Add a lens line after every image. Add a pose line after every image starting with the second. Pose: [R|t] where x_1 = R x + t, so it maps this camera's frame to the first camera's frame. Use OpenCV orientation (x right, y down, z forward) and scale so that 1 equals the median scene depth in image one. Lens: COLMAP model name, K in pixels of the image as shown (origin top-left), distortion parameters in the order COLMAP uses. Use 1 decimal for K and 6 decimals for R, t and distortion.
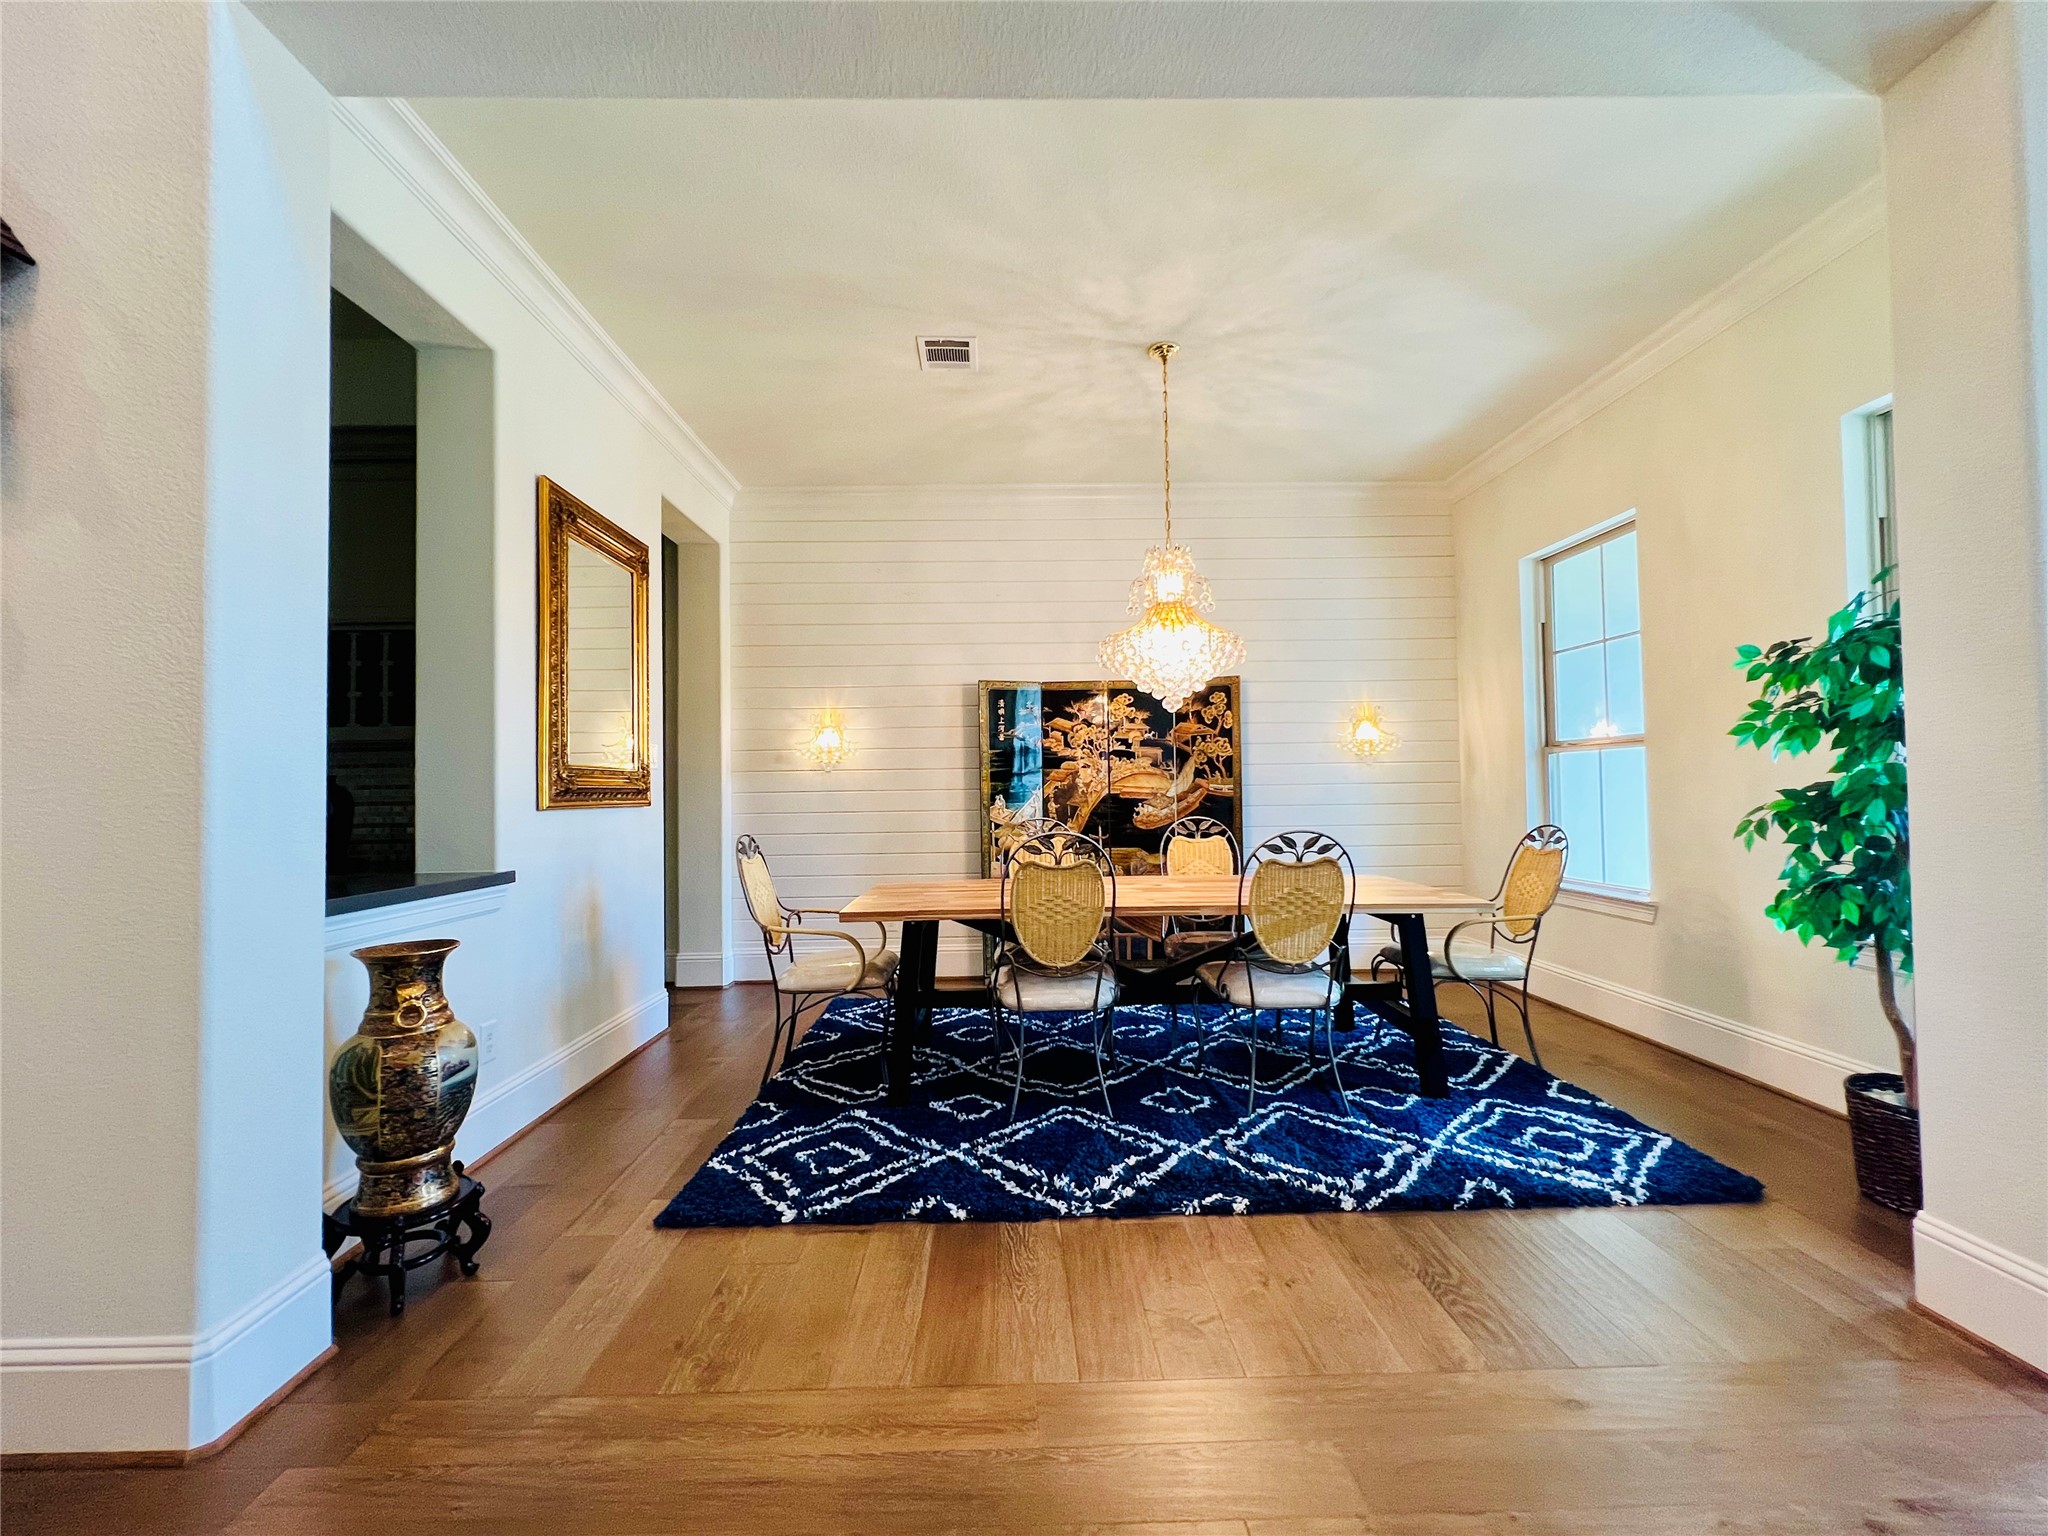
lens RADIAL K [[842.5, 0, 1015.8], [0, 842.5, 780.3], [0, 0, 1]] dist [-0.002901, 0.000053]
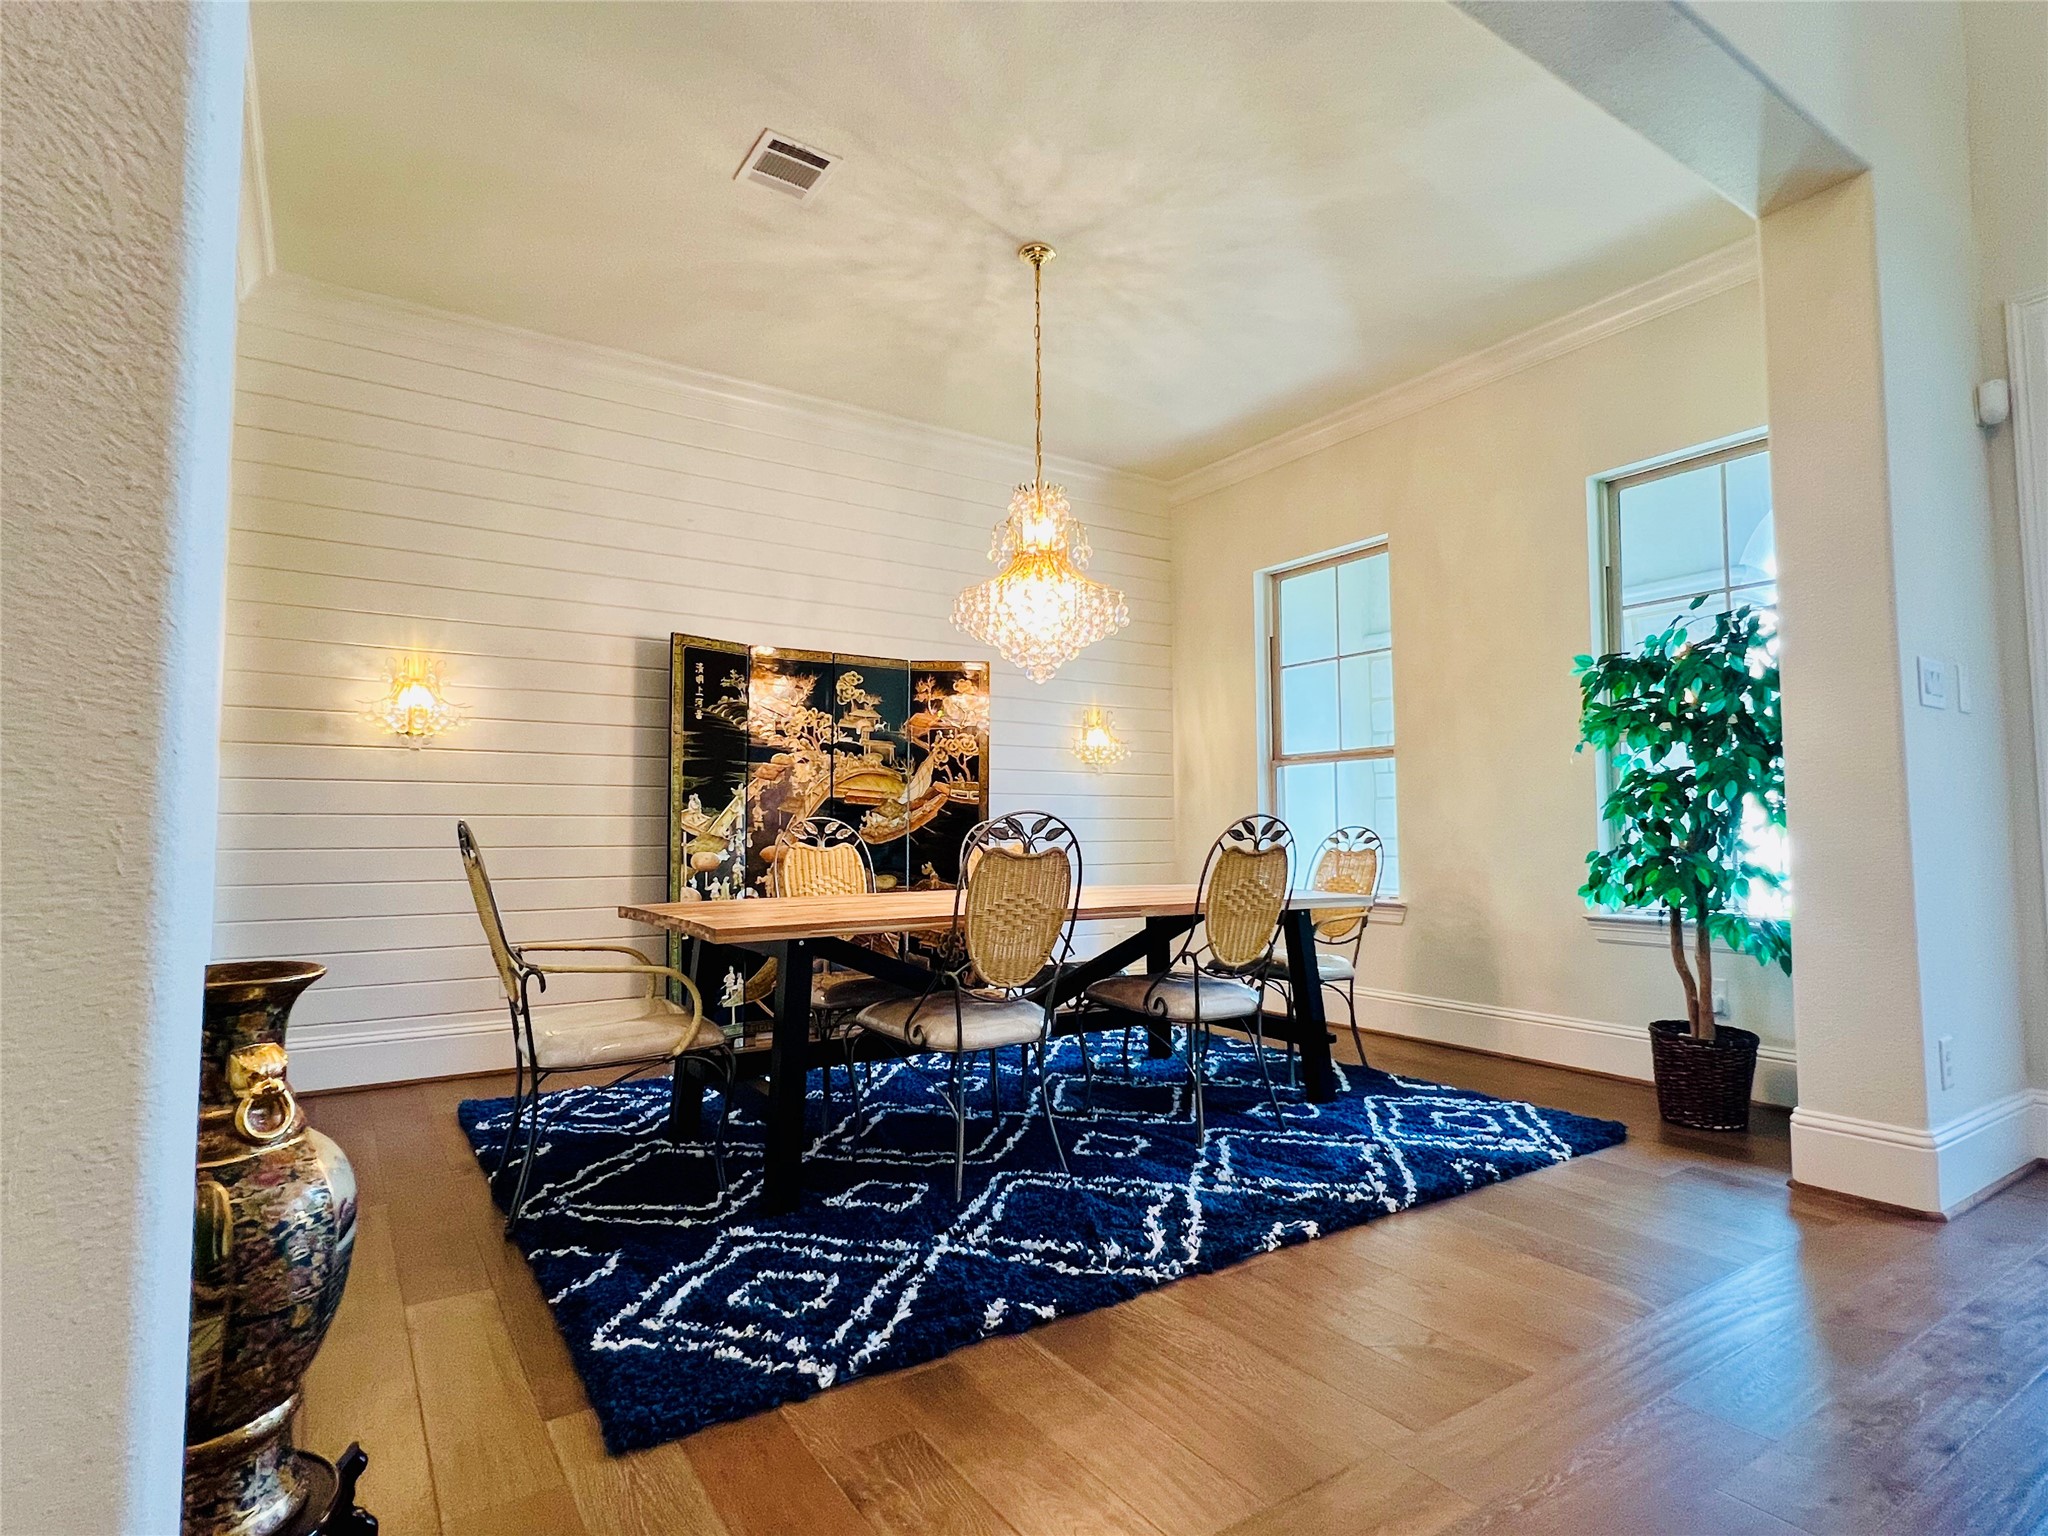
lens RADIAL K [[1035.5, 0, 1019.0], [0, 1035.5, 782.4], [0, 0, 1]] dist [-0.002249, -0.000724]
pose [[0.849723, 0.037326, 0.525907, -0.445005], [-0.016392, 0.998879, -0.044409, 0.075091], [-0.526975, 0.029114, 0.849382, 0.183903]]
